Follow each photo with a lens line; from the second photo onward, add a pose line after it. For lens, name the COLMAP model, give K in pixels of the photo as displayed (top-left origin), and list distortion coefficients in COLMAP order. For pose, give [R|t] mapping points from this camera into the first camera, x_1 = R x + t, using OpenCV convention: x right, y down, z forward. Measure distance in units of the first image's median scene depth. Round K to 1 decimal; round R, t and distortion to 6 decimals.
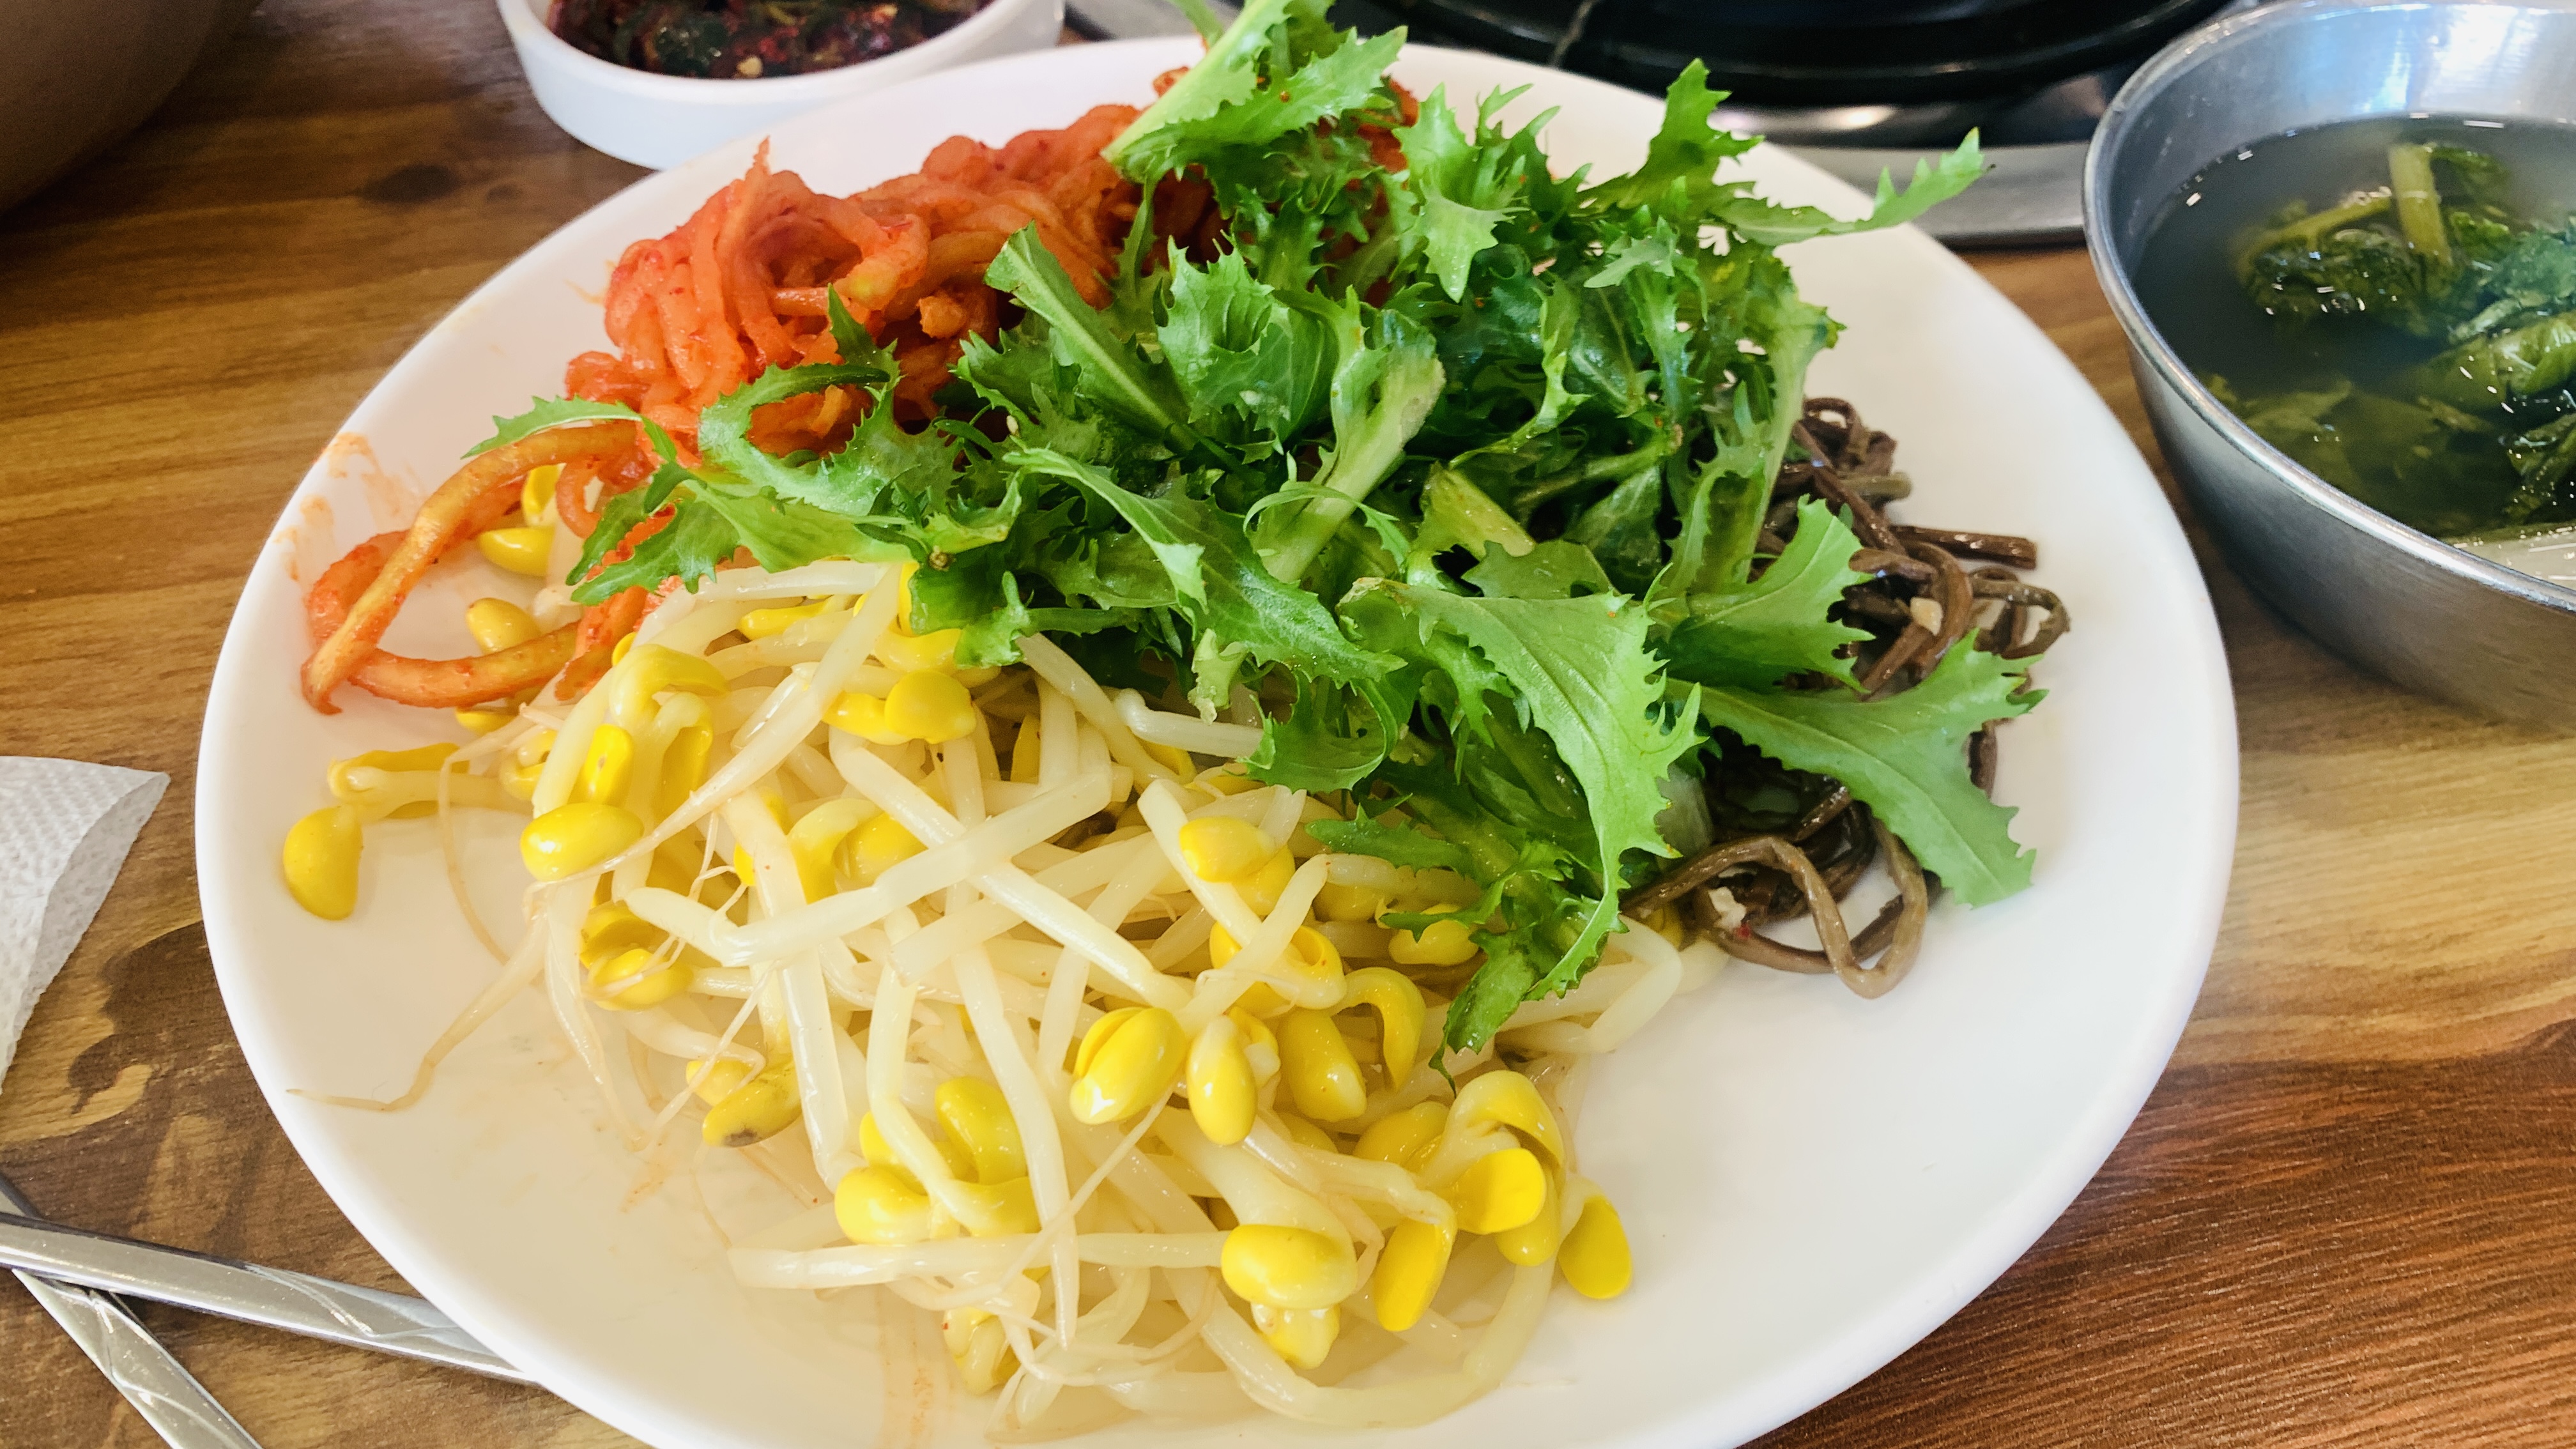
lens RADIAL K [[2053.5, 0, 1285.5], [0, 2053.5, 737.5], [0, 0, 1]] dist [0.055568, -0.090468]
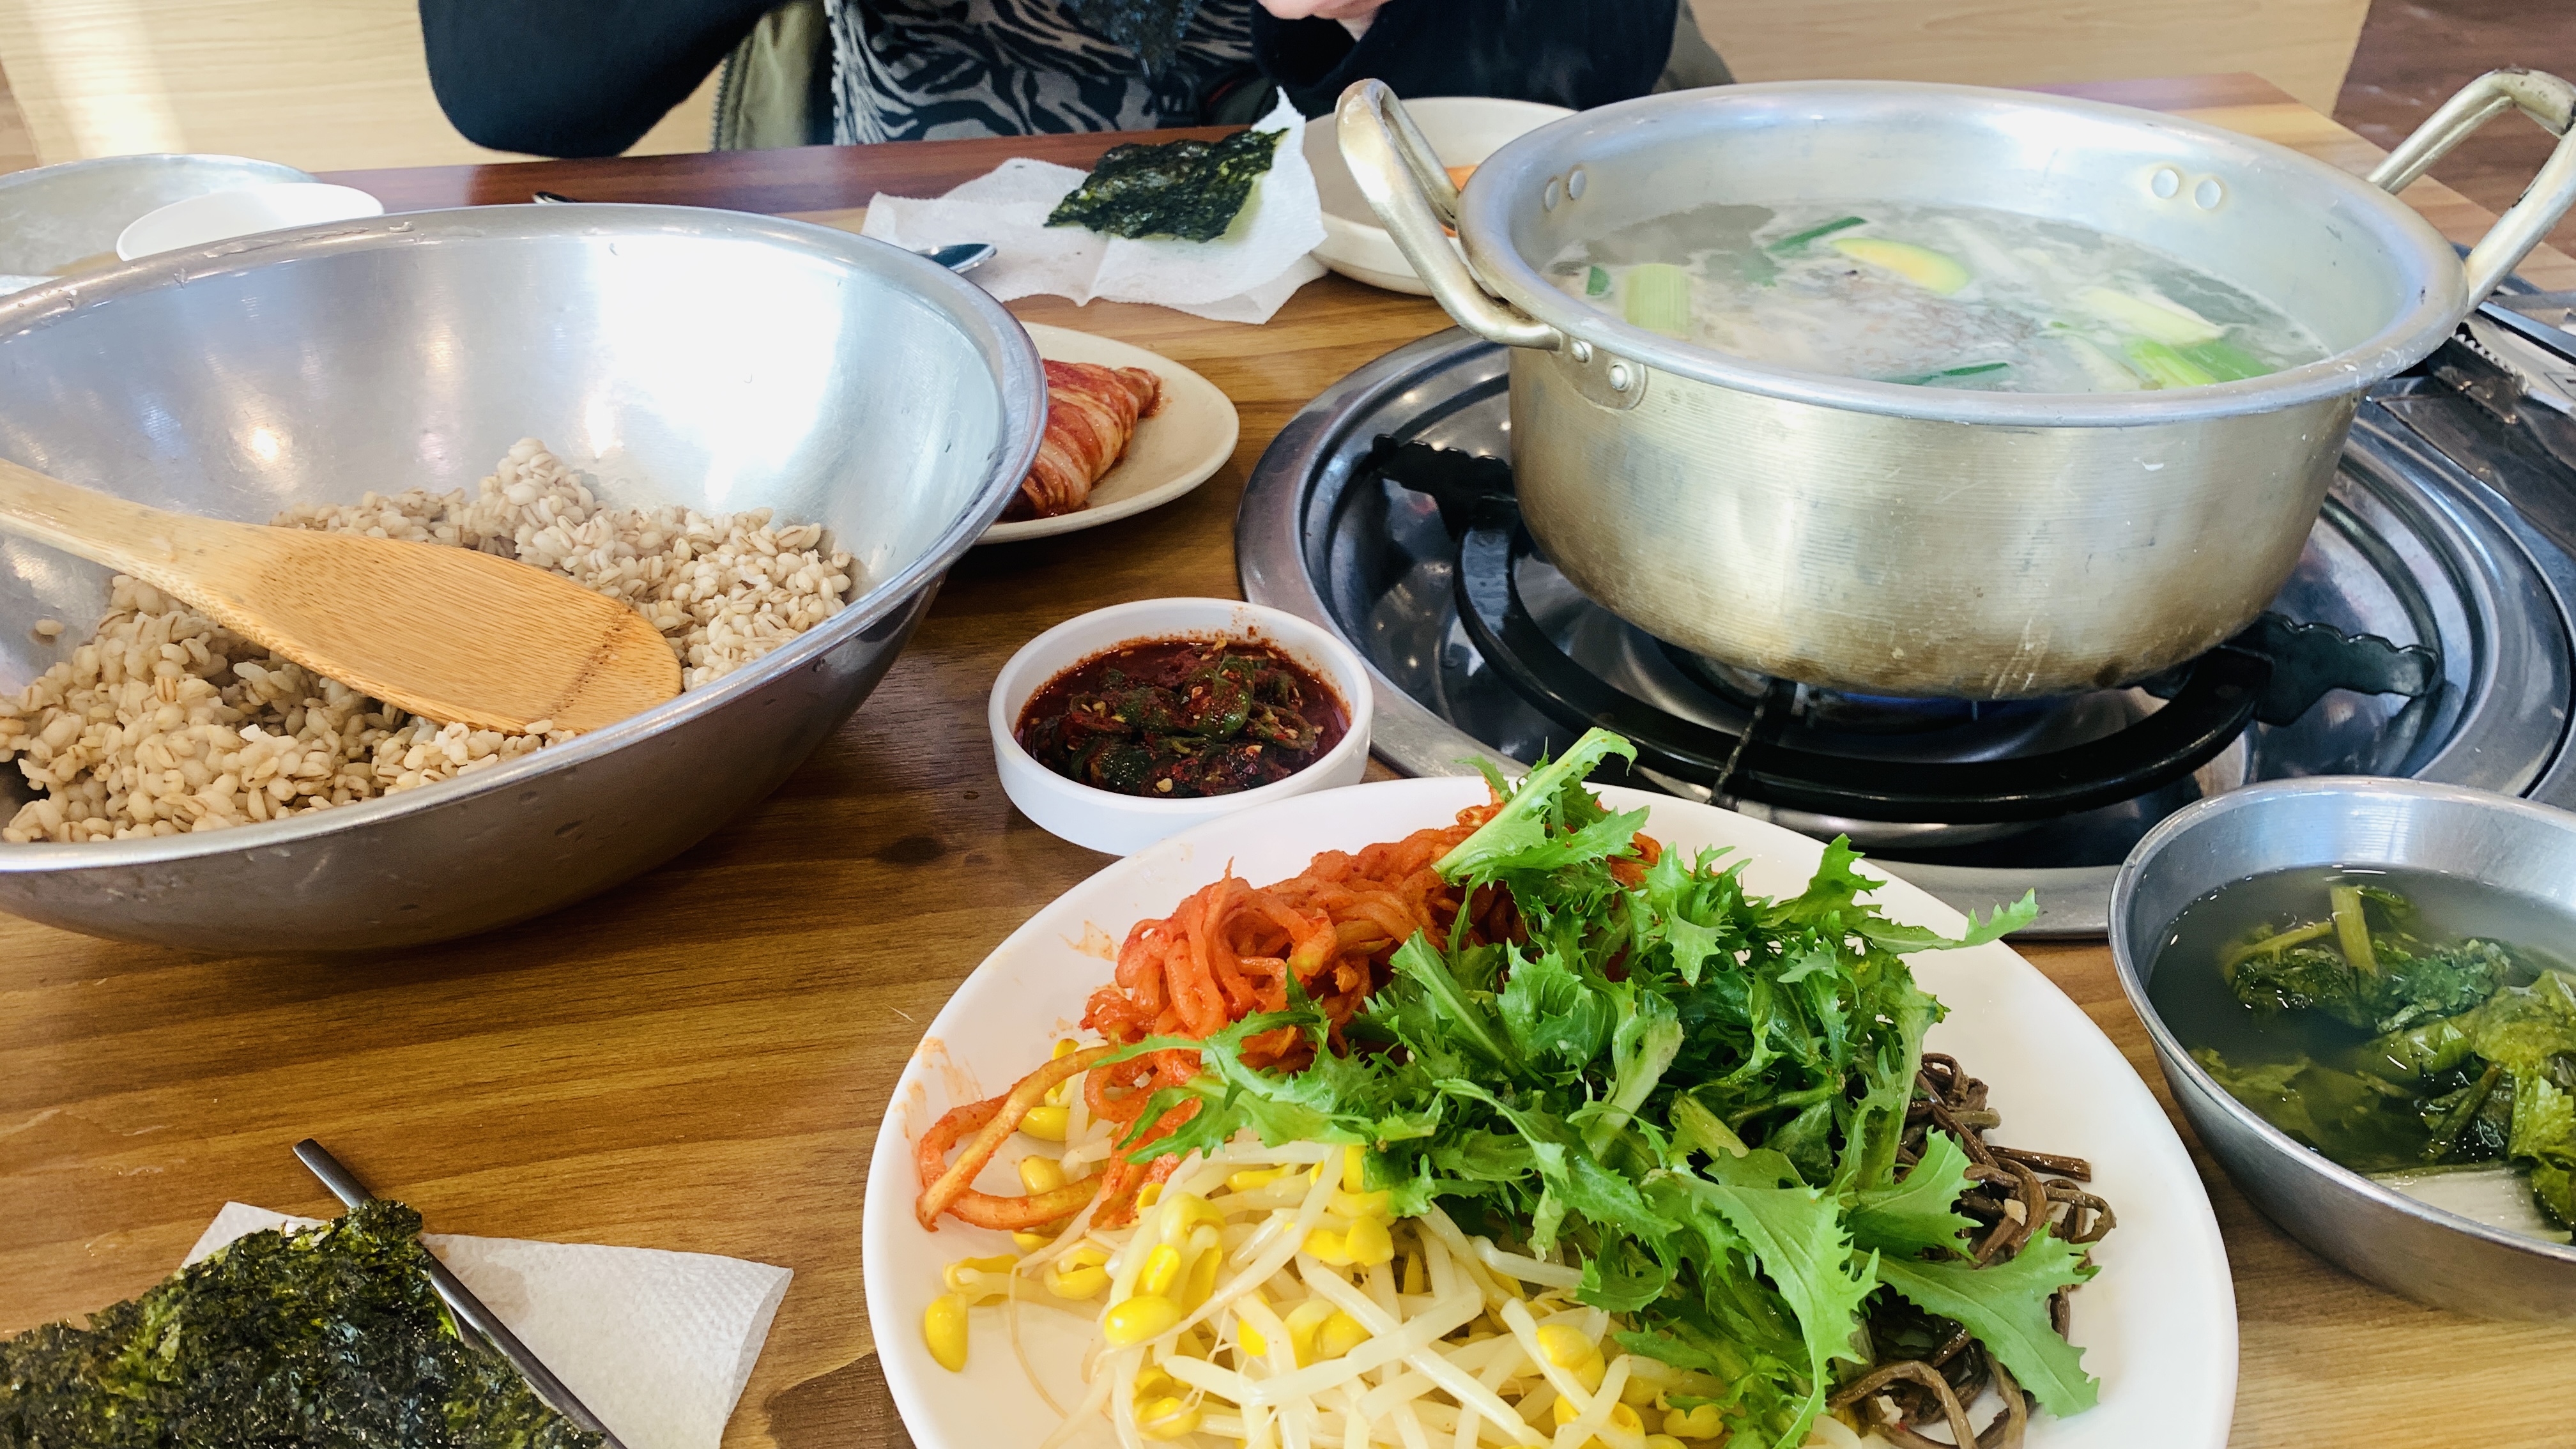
lens RADIAL K [[2053.5, 0, 1264.0], [0, 2053.5, 723.9], [0, 0, 1]] dist [0.055568, -0.090468]
pose [[0.998411, 0.032920, -0.045743, -0.162881], [-0.044139, 0.961428, -0.271493, 0.029657], [0.035041, 0.273081, 0.961353, -0.512893]]
